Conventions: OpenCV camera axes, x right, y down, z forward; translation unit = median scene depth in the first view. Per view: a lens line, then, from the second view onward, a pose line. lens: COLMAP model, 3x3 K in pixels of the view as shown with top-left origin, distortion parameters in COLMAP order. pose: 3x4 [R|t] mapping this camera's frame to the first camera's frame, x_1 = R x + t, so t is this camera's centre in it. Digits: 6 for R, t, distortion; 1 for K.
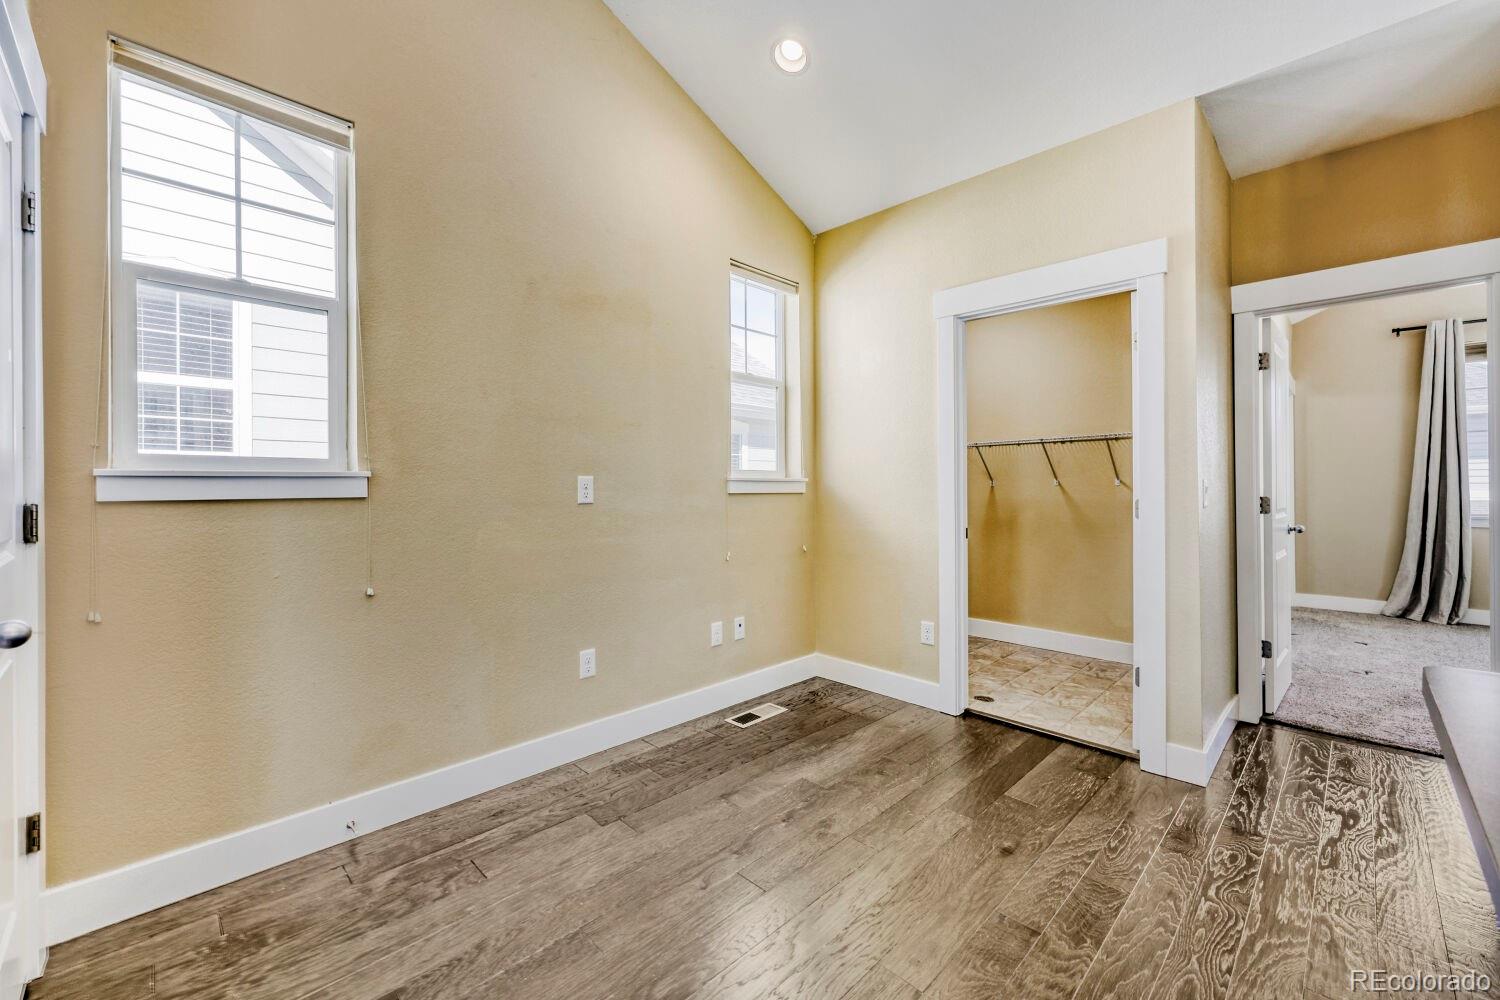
lens RADIAL K [[606.2, 0, 743.5], [0, 606.2, 485.8], [0, 0, 1]] dist [0.003478, -0.000742]
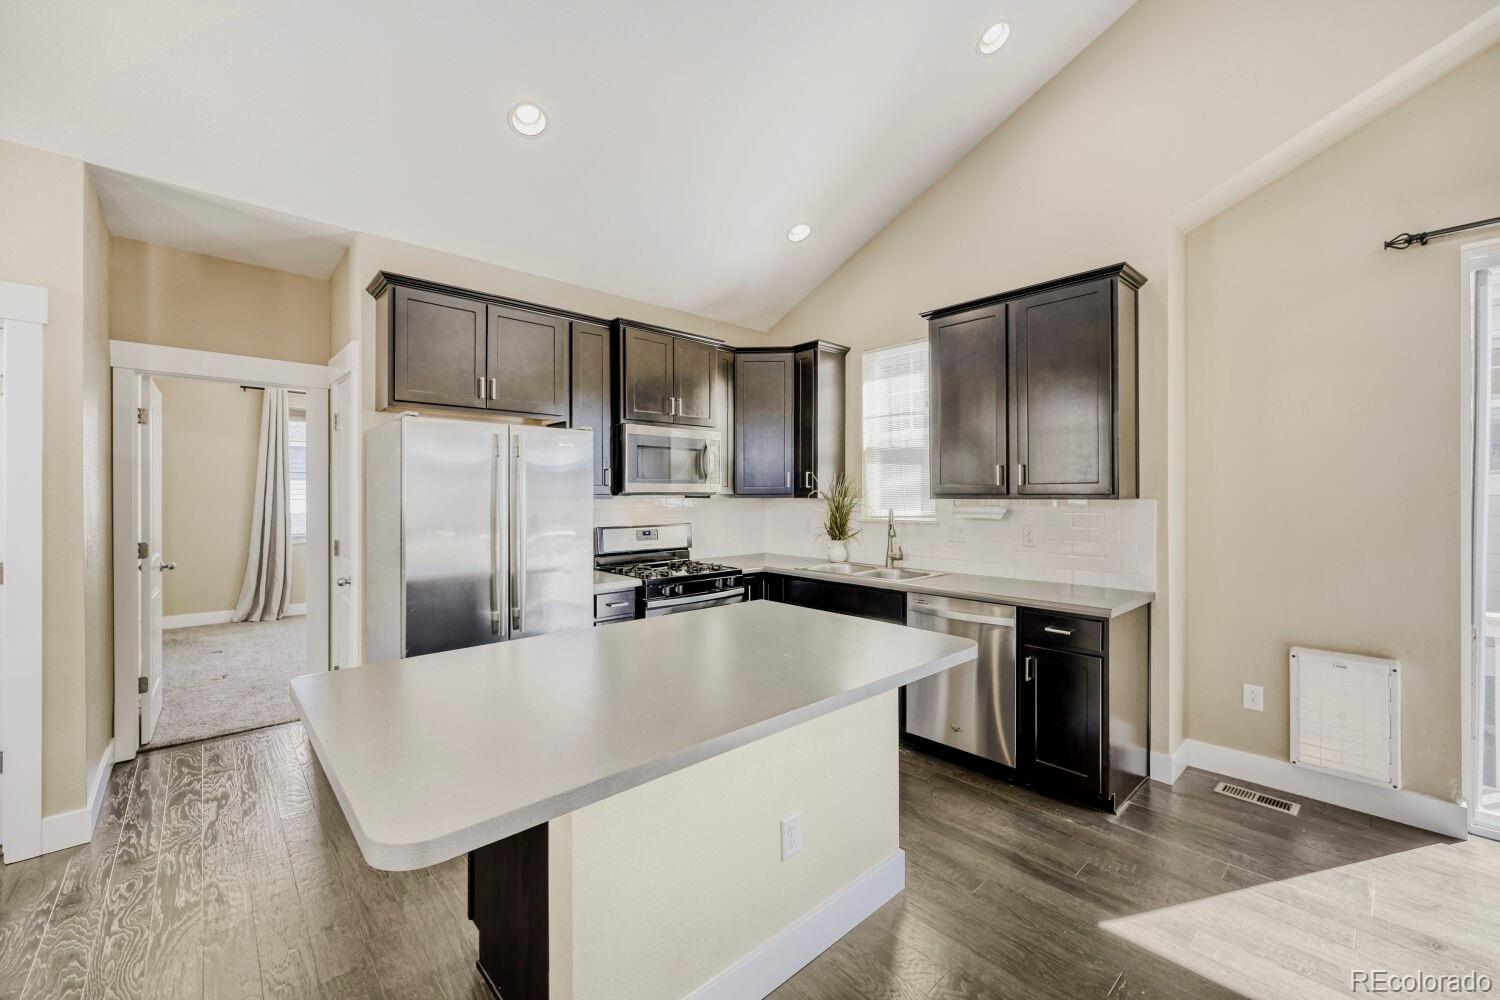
lens RADIAL K [[606.2, 0, 749.6], [0, 606.2, 493.2], [0, 0, 1]] dist [0.003478, -0.000742]
pose [[0.043248, 0.003402, 0.999059, -0.193680], [-0.004346, 0.999985, -0.003217, -0.082106], [-0.999055, -0.004203, 0.043262, -0.133566]]
